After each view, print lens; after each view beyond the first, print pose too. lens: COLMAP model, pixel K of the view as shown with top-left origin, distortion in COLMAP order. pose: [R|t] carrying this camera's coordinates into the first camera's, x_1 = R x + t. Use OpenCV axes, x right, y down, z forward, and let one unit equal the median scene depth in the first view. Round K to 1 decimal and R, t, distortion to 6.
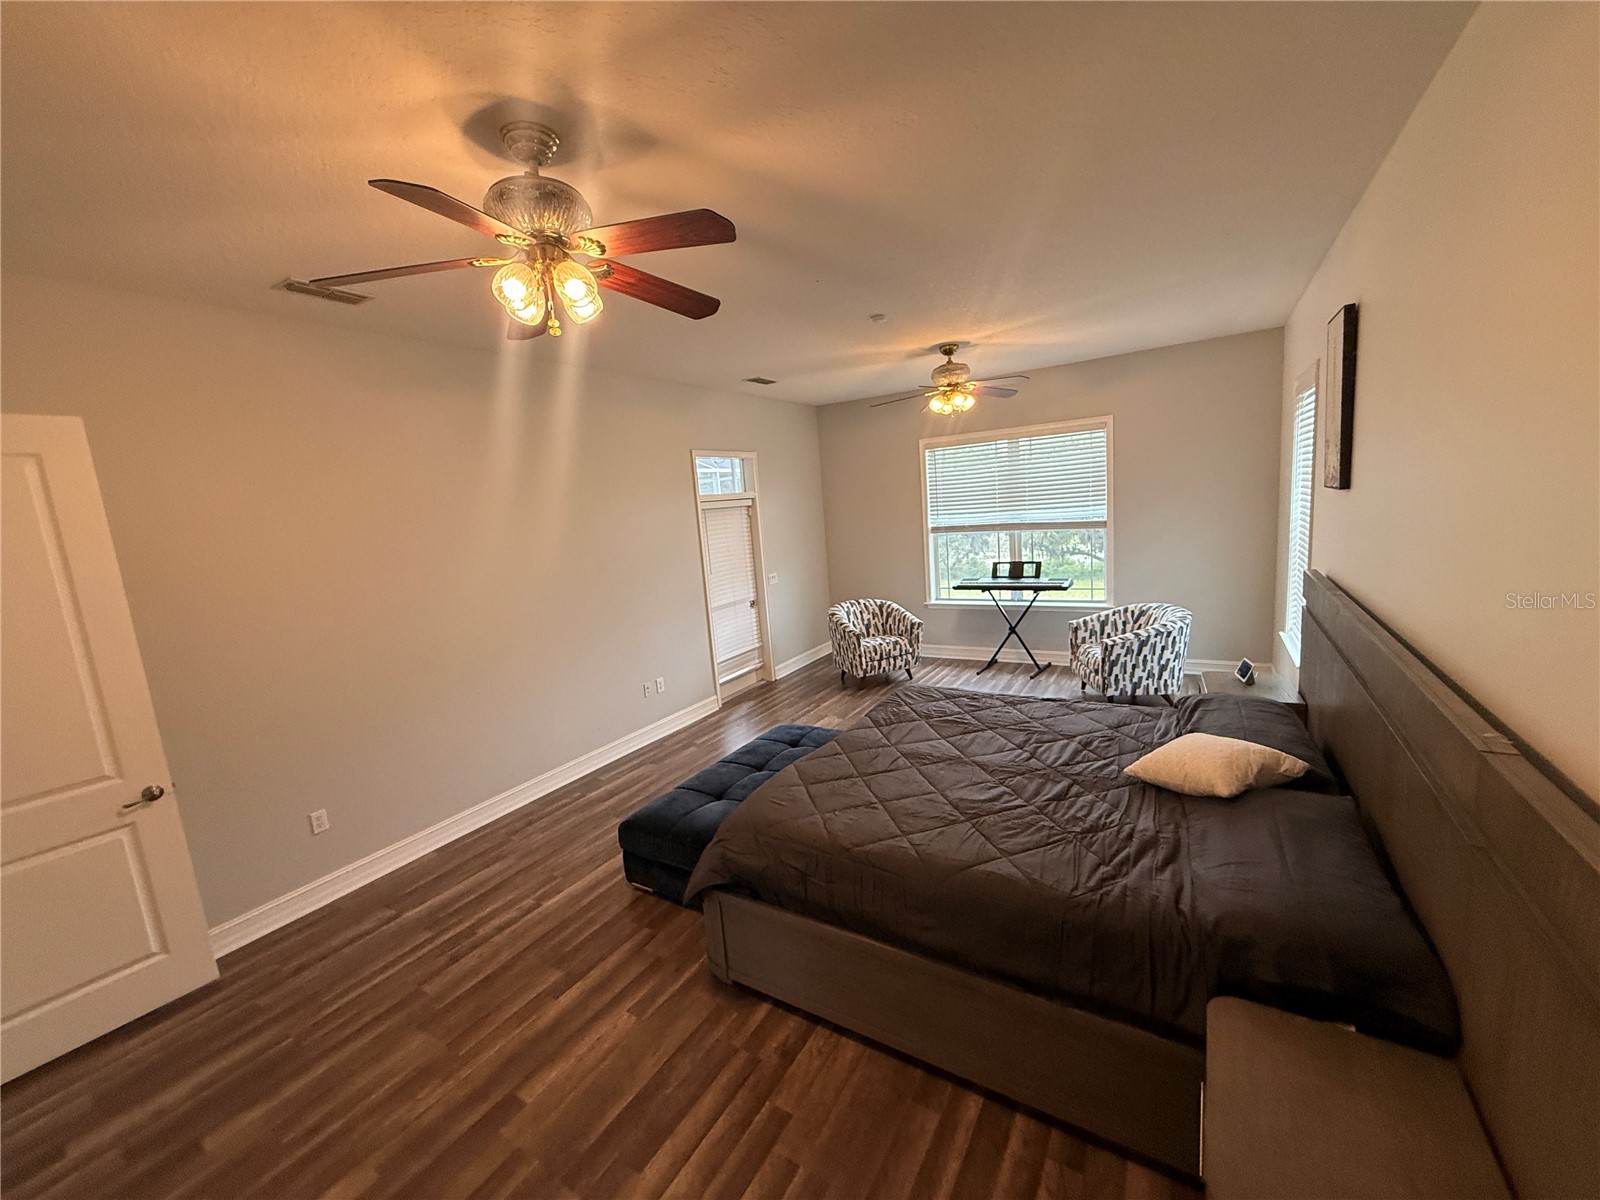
lens RADIAL K [[638.9, 0, 798.9], [0, 638.9, 600.1], [0, 0, 1]] dist [0.000133, 0.000004]
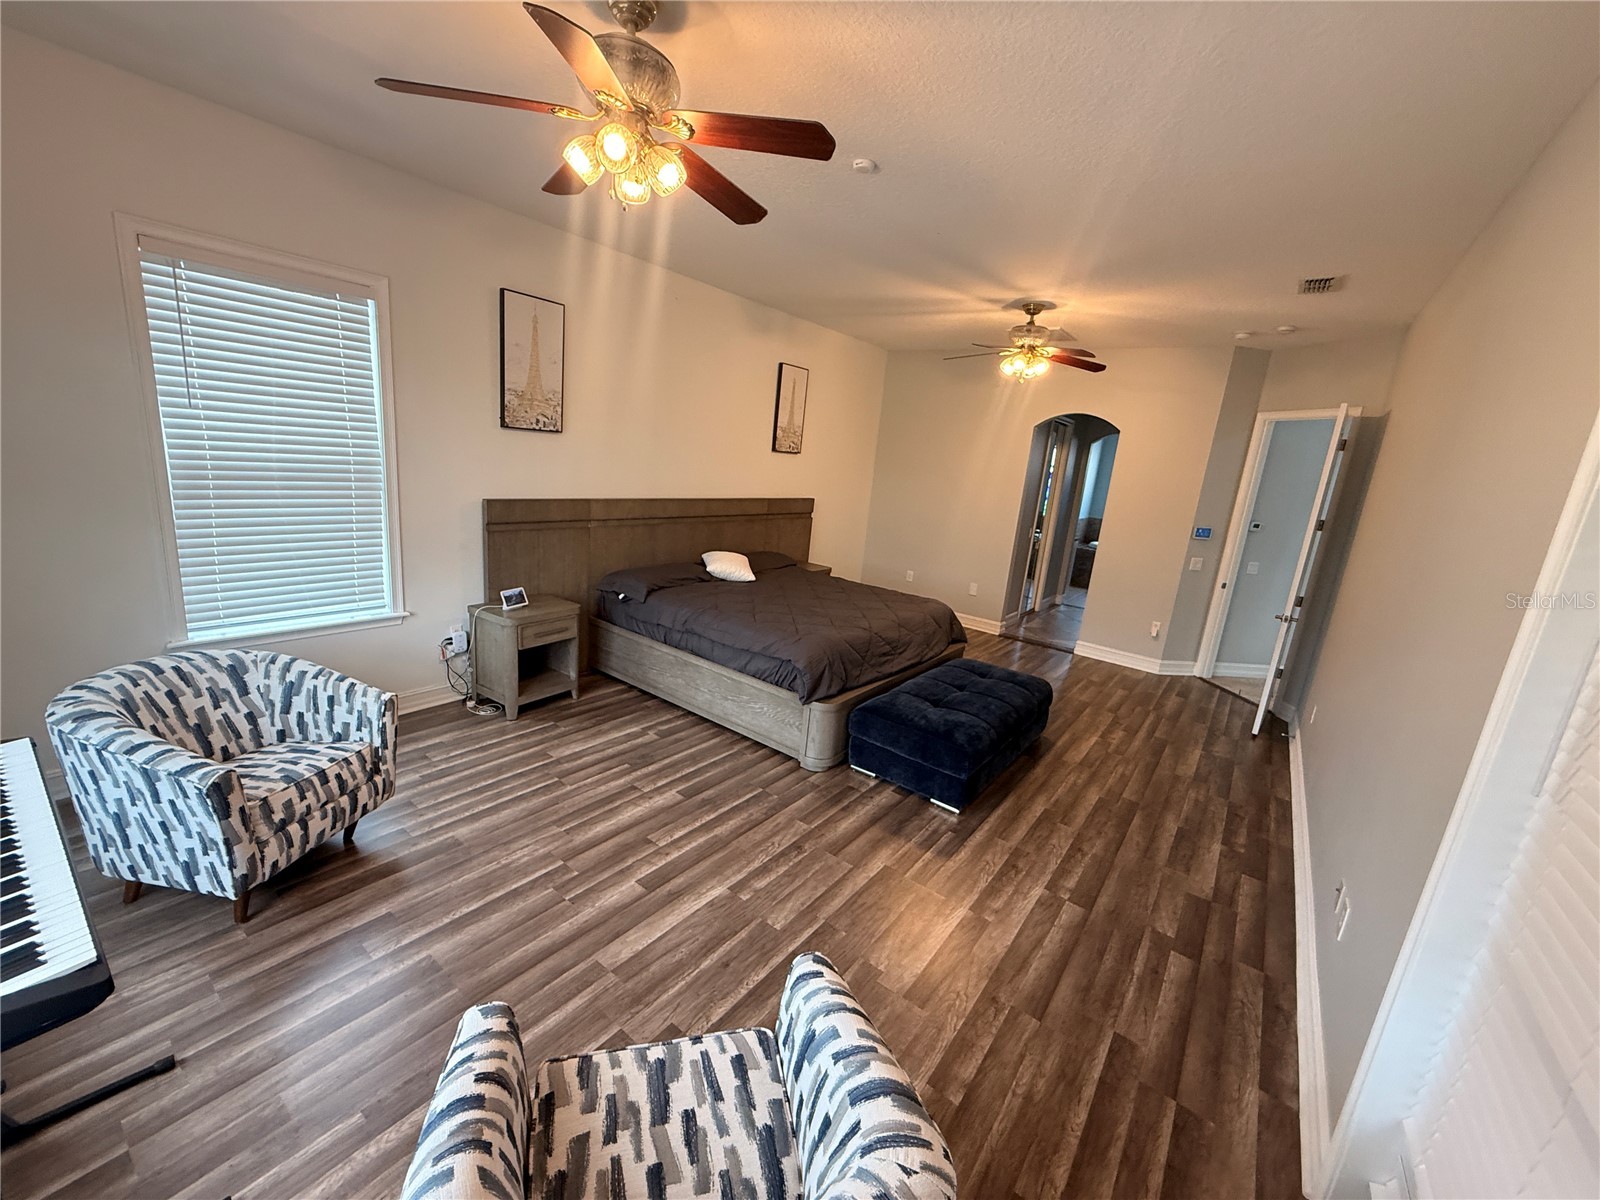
lens RADIAL K [[638.9, 0, 798.4], [0, 638.9, 598.7], [0, 0, 1]] dist [0.000133, 0.000004]
pose [[-0.995547, -0.030855, 0.089069, 0.105058], [0.003728, 0.931280, 0.364285, -0.237505], [-0.094189, 0.362995, -0.927018, 1.633720]]
